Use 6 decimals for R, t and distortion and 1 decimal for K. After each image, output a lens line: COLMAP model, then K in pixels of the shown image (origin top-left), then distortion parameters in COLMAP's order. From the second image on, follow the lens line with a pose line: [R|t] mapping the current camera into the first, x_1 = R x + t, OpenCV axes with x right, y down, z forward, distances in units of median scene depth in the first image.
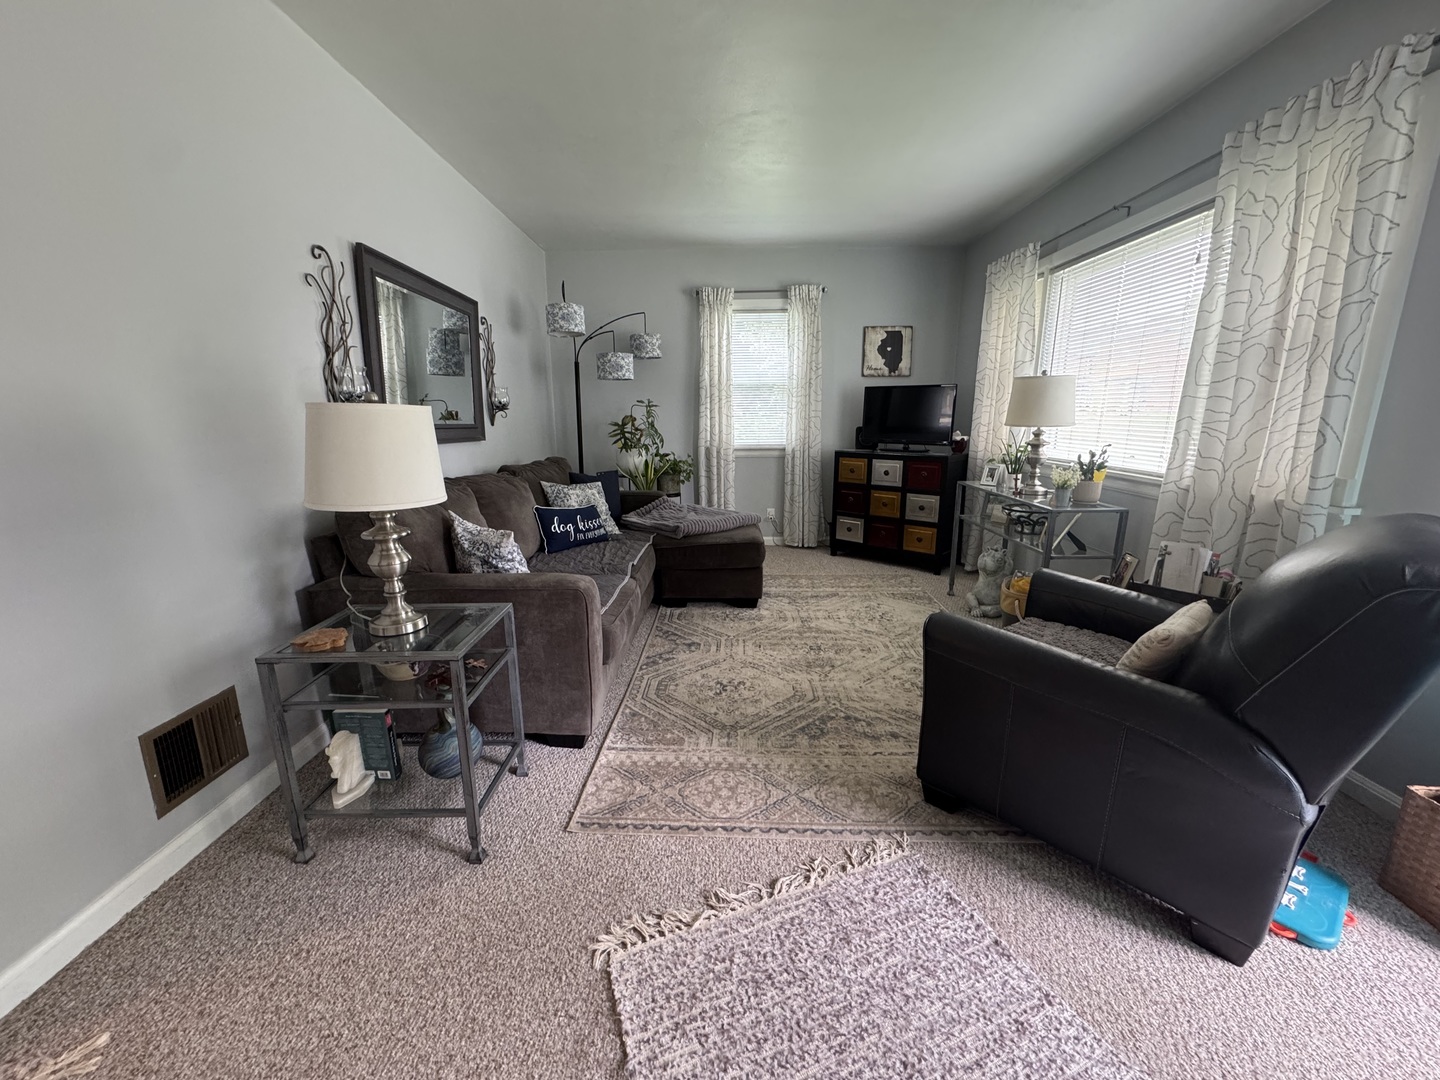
lens RADIAL K [[575.1, 0, 719.6], [0, 575.1, 537.9], [0, 0, 1]] dist [0.000654, 0.000013]
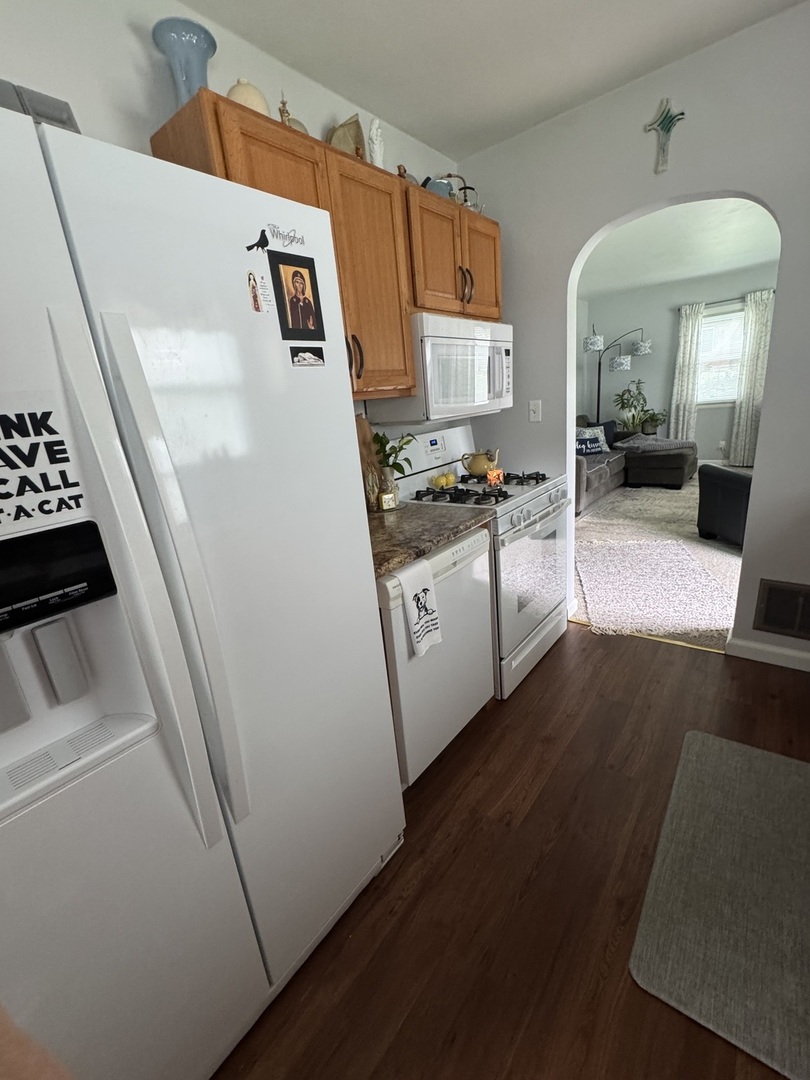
lens RADIAL K [[467.8, 0, 406.3], [0, 467.8, 543.5], [0, 0, 1]] dist [-0.001439, -0.000174]
pose [[0.788634, 0.110652, -0.604824, 0.238364], [-0.037680, 0.990522, 0.132084, 0.099663], [0.613707, -0.081376, 0.785329, -0.622316]]
